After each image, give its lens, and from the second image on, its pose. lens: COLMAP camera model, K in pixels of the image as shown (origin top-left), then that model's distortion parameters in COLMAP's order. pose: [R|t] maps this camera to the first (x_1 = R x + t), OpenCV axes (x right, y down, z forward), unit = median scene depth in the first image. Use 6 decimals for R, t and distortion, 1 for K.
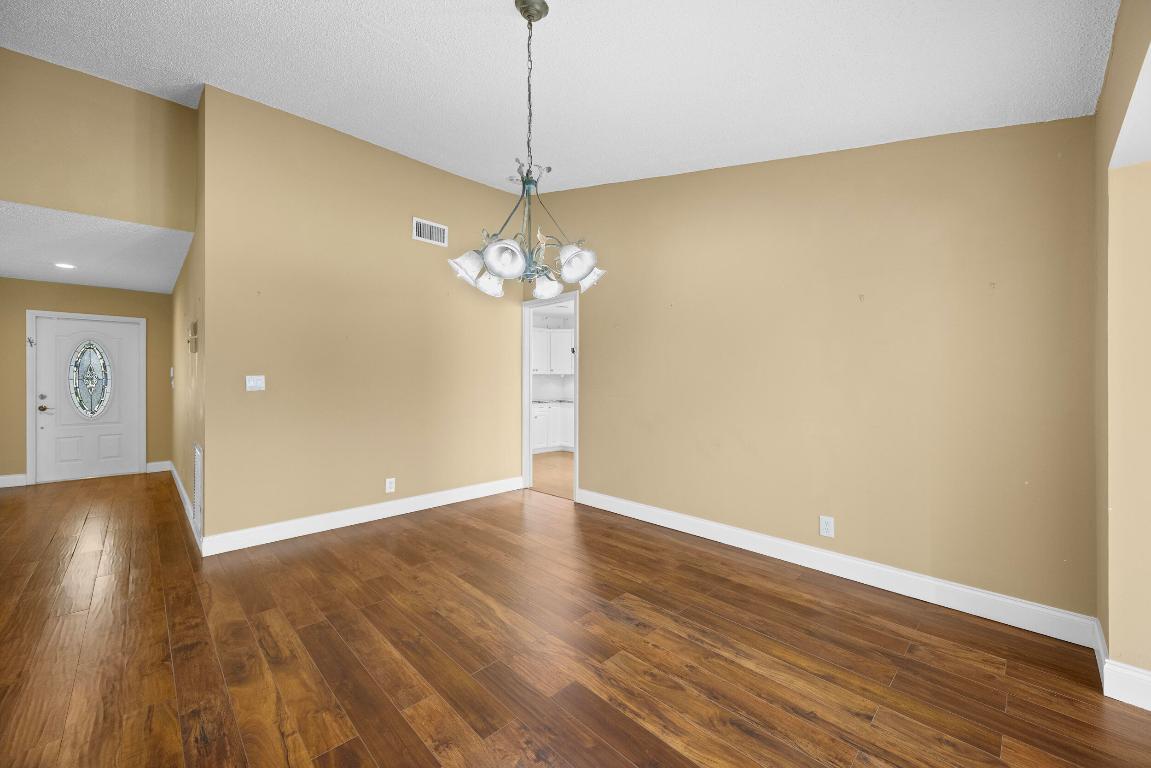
lens RADIAL K [[448.4, 0, 578.0], [0, 448.4, 381.4], [0, 0, 1]] dist [0.002611, -0.001607]
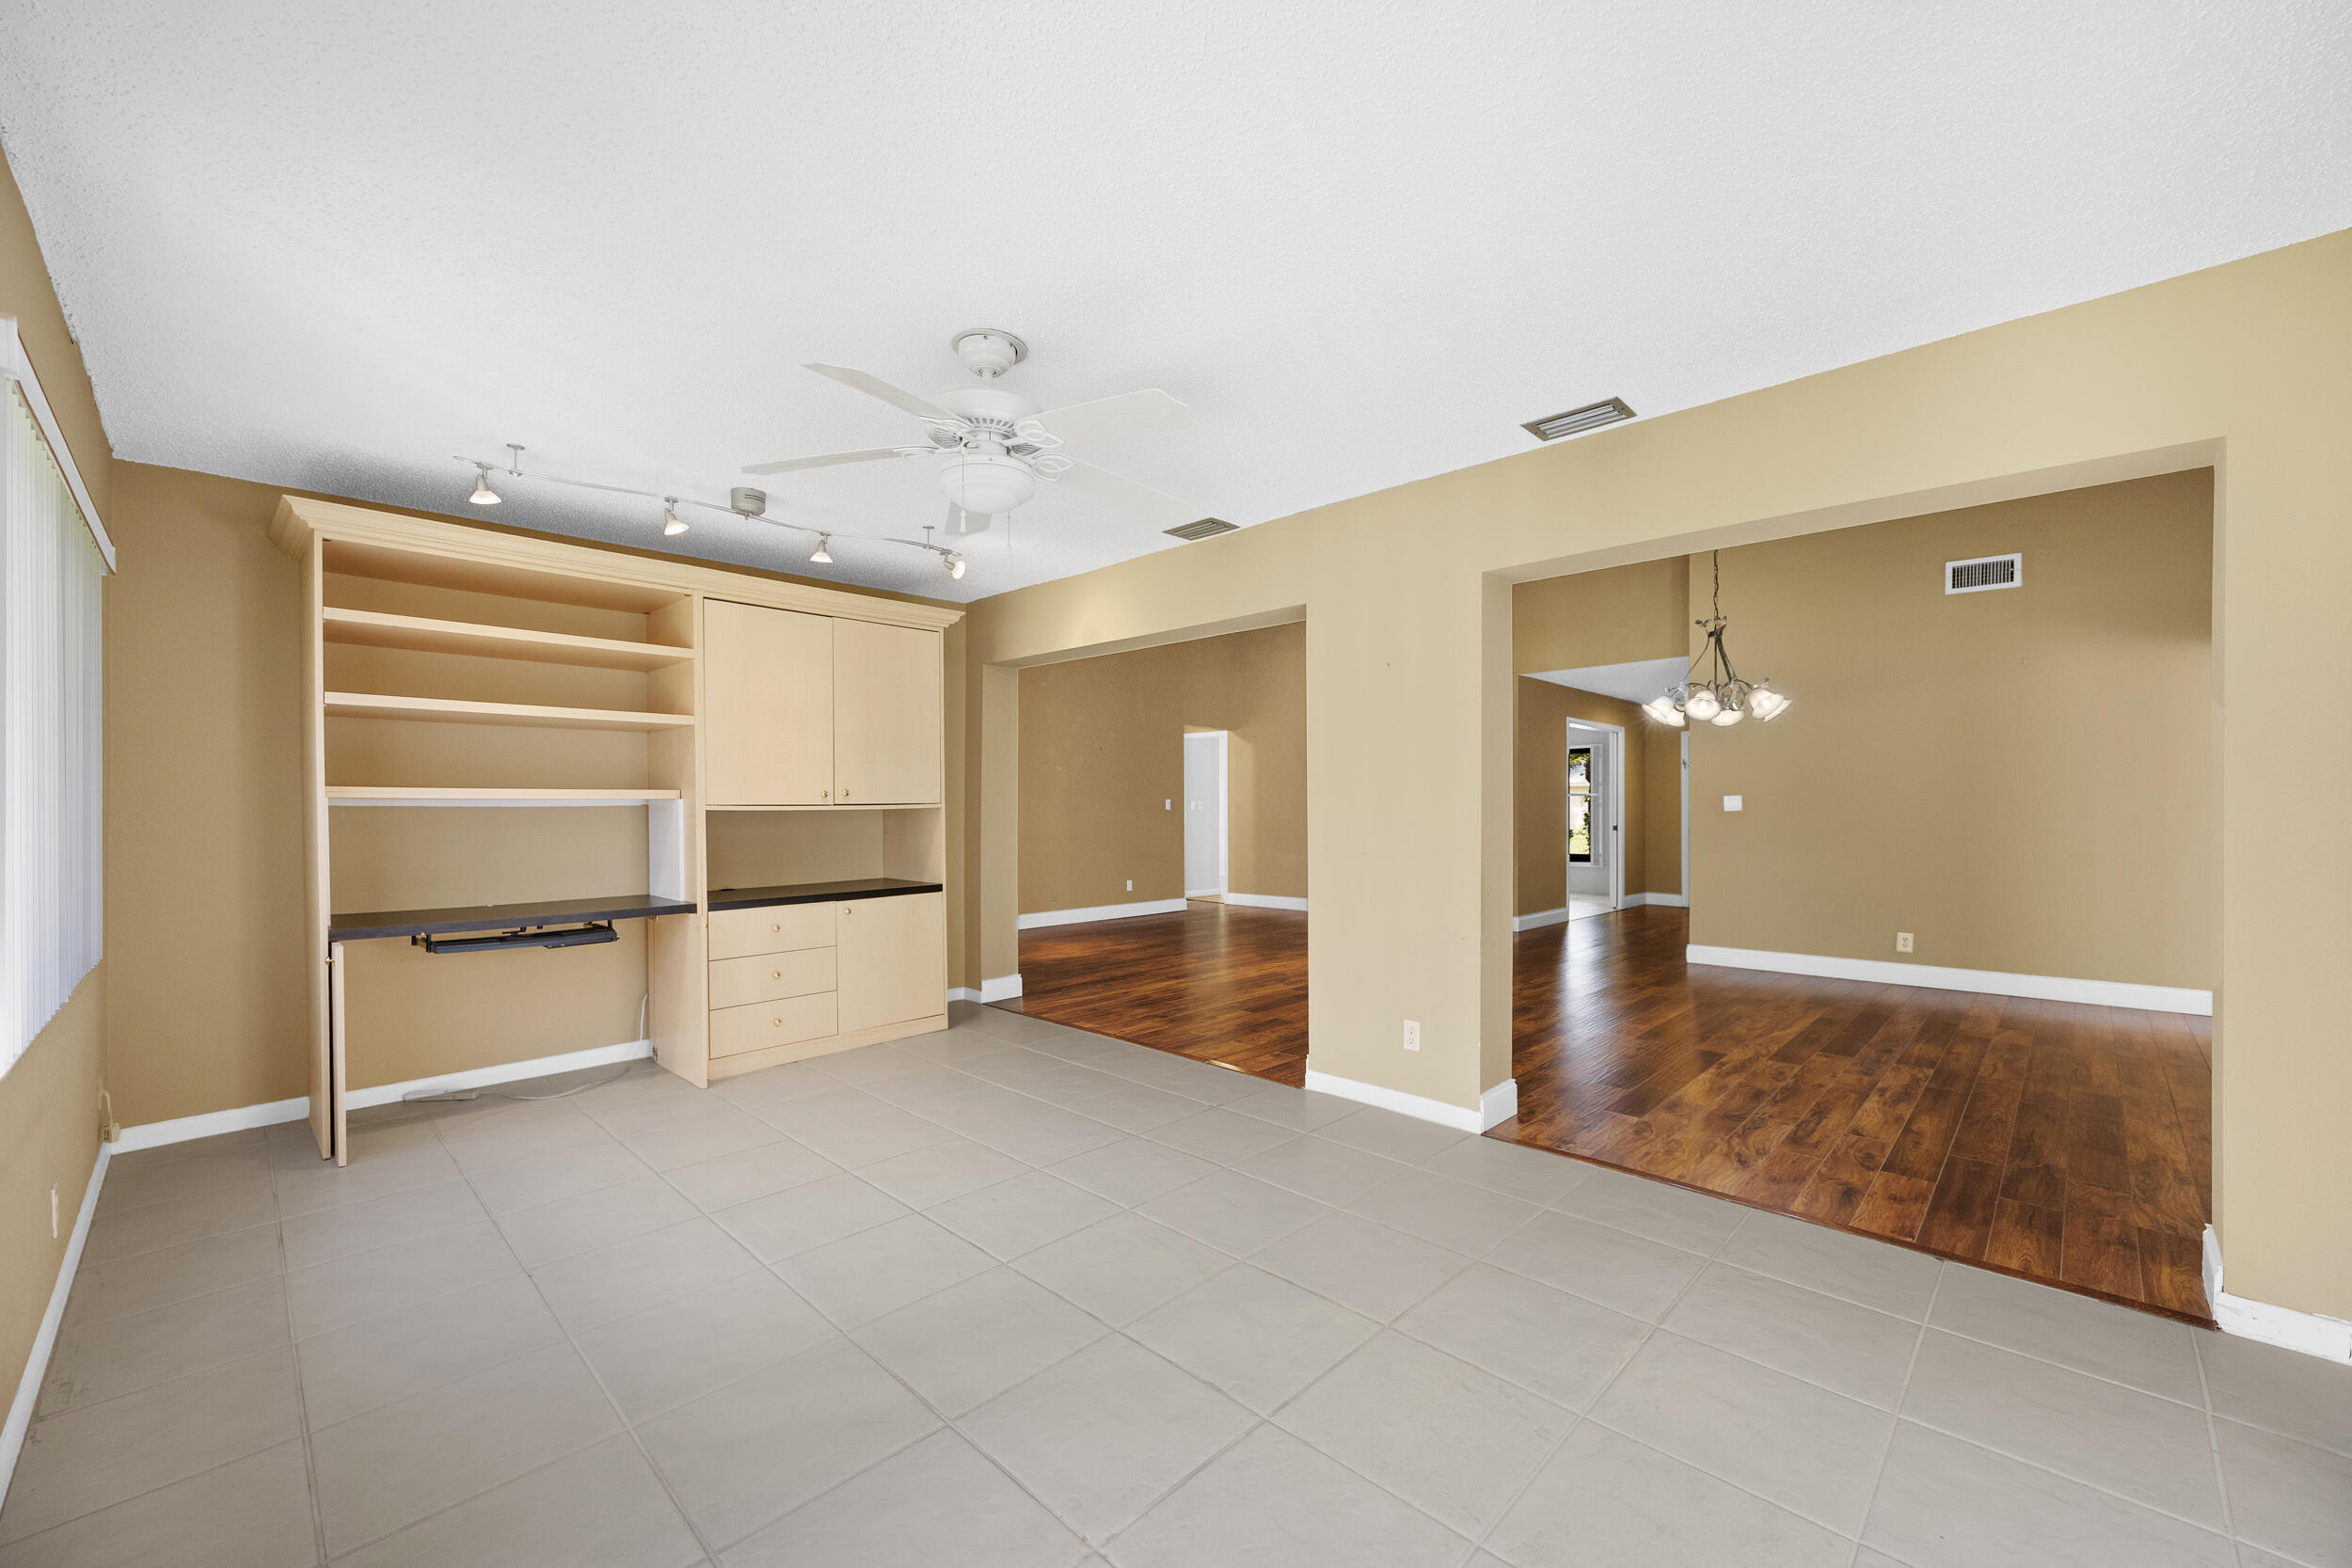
lens RADIAL K [[916.2, 0, 1171.6], [0, 916.2, 803.9], [0, 0, 1]] dist [0.002611, -0.001607]
pose [[0.012439, -0.002423, -0.999920, 1.583985], [0.002005, 0.999995, -0.002399, 0.008902], [0.999921, -0.001975, 0.012443, -0.326858]]
